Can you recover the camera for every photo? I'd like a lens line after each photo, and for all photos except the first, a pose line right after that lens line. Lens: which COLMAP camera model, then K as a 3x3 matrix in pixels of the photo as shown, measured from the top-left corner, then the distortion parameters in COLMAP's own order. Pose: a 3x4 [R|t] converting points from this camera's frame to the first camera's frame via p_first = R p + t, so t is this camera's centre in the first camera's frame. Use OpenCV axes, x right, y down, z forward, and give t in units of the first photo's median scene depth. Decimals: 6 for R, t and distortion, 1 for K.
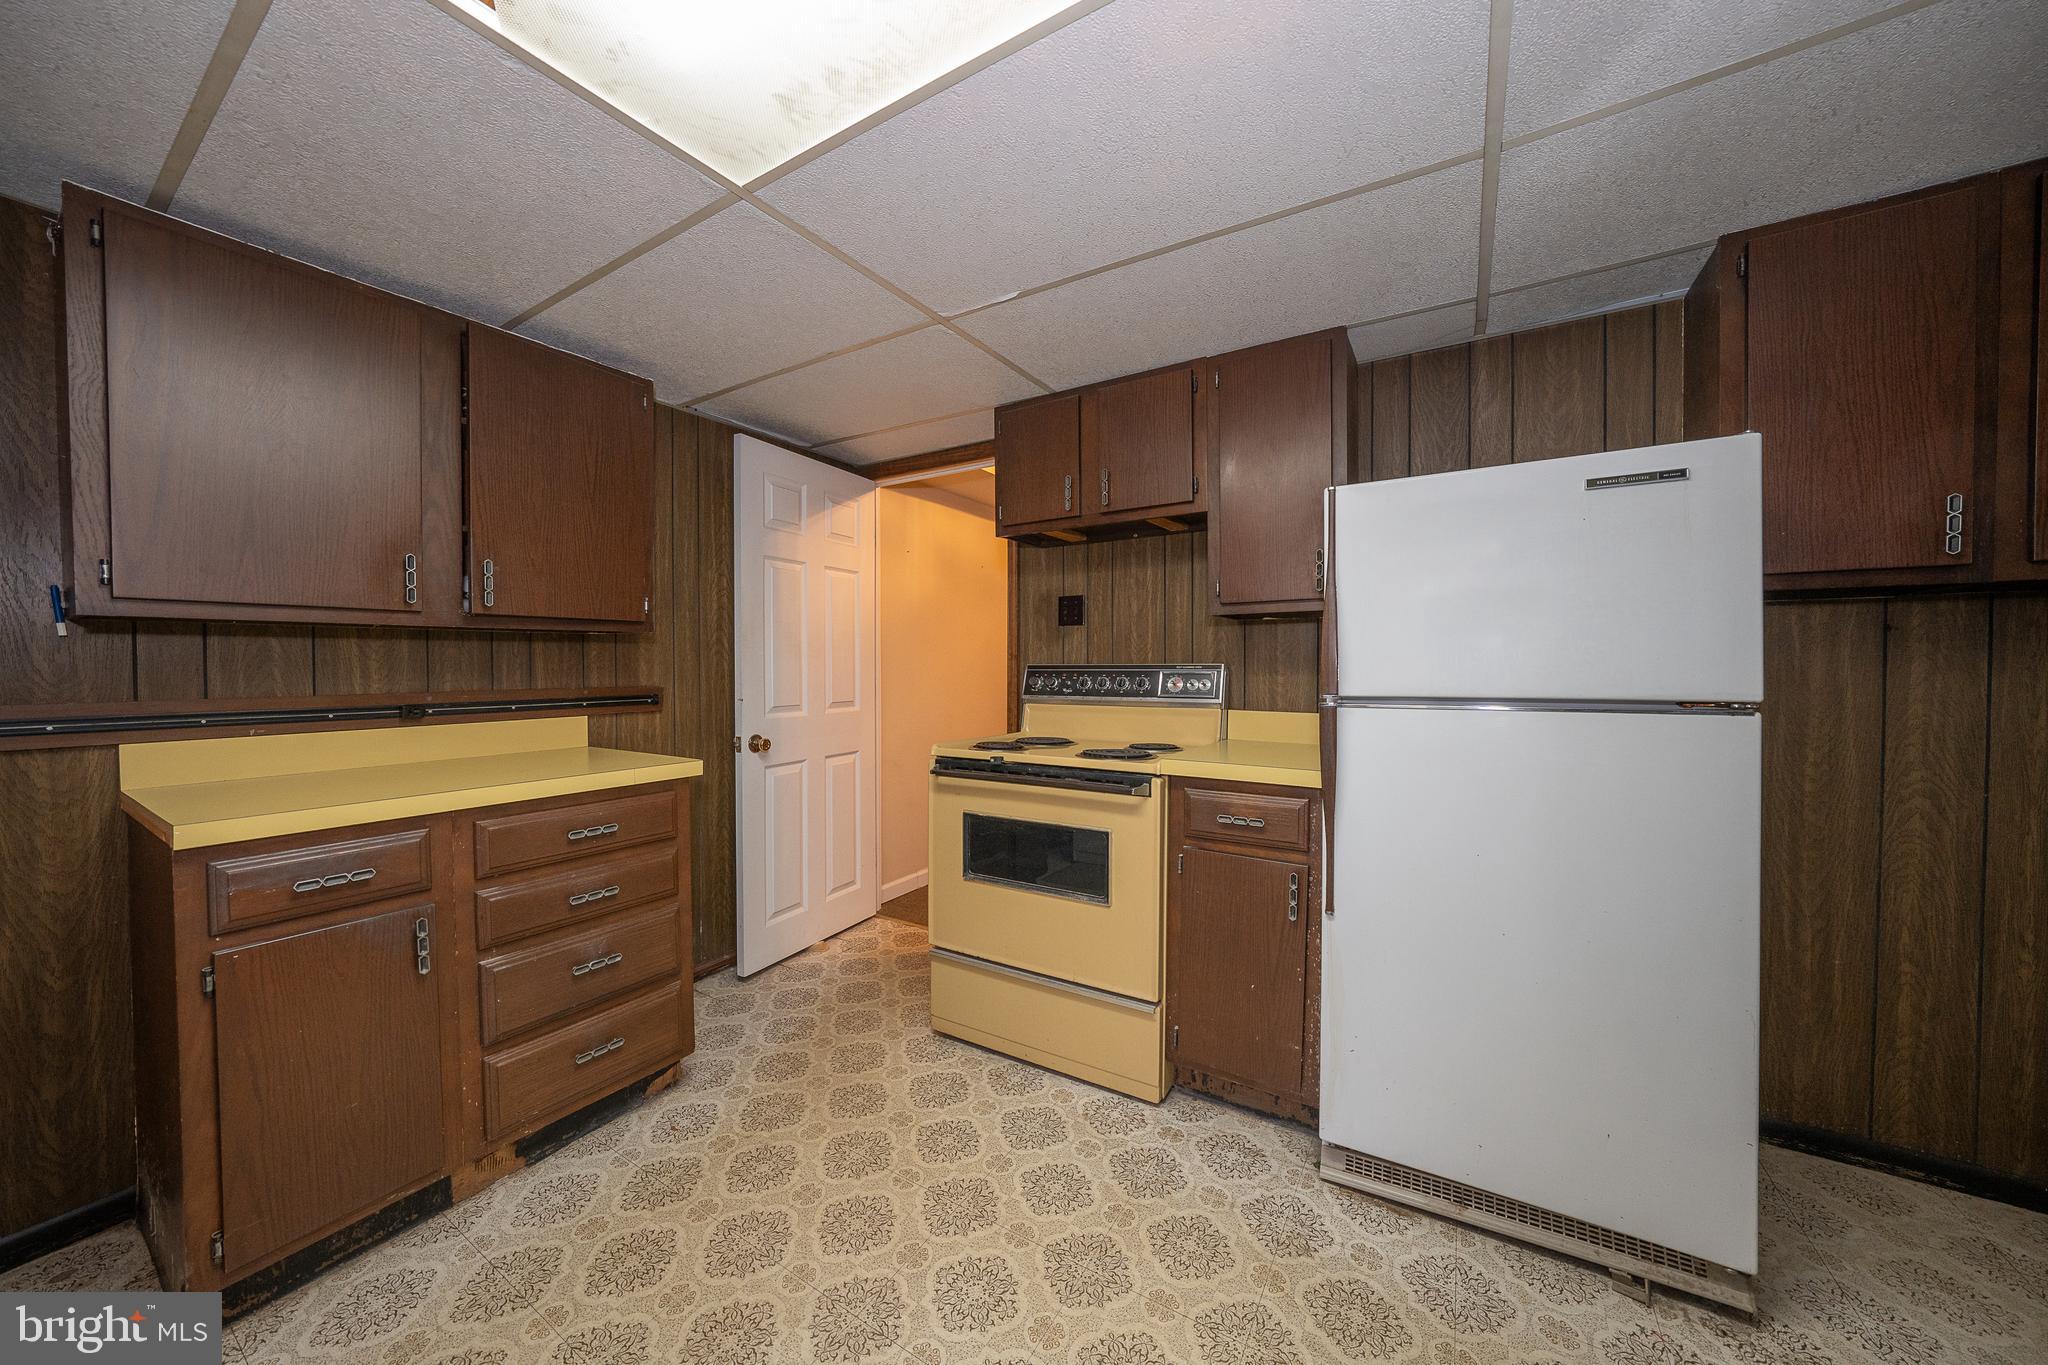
lens RADIAL K [[705.6, 0, 1026.7], [0, 705.6, 677.2], [0, 0, 1]] dist [-0.030317, 0.006429]
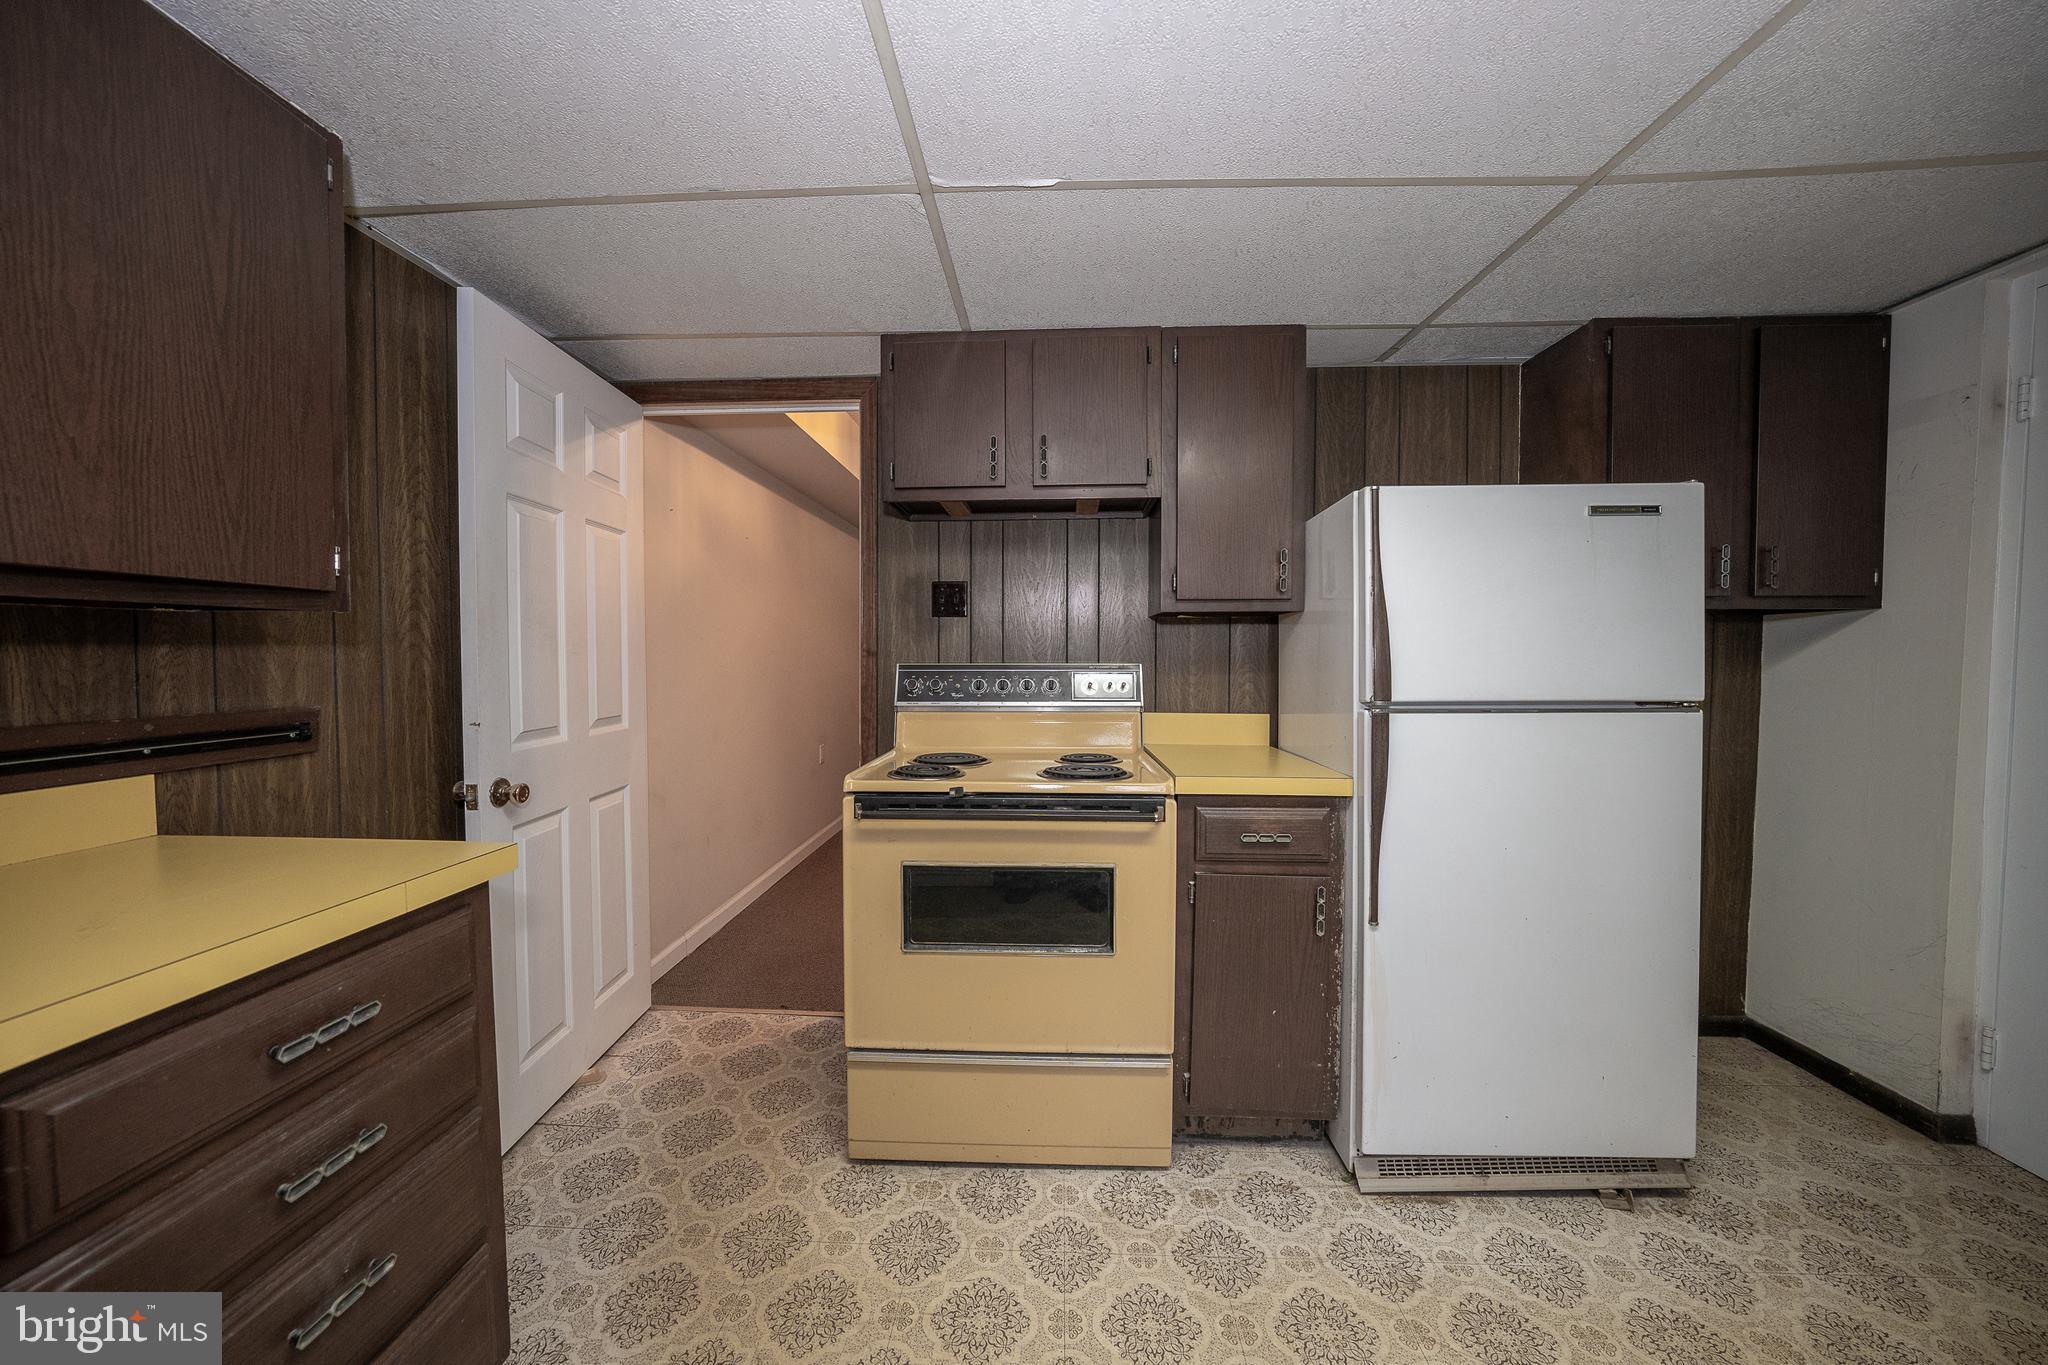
lens RADIAL K [[705.6, 0, 1026.7], [0, 705.6, 677.2], [0, 0, 1]] dist [-0.030317, 0.006429]
pose [[0.874029, -0.013839, 0.485676, -0.342377], [0.006142, 0.999829, 0.017435, -0.020441], [-0.485834, -0.012255, 0.873965, 0.288027]]
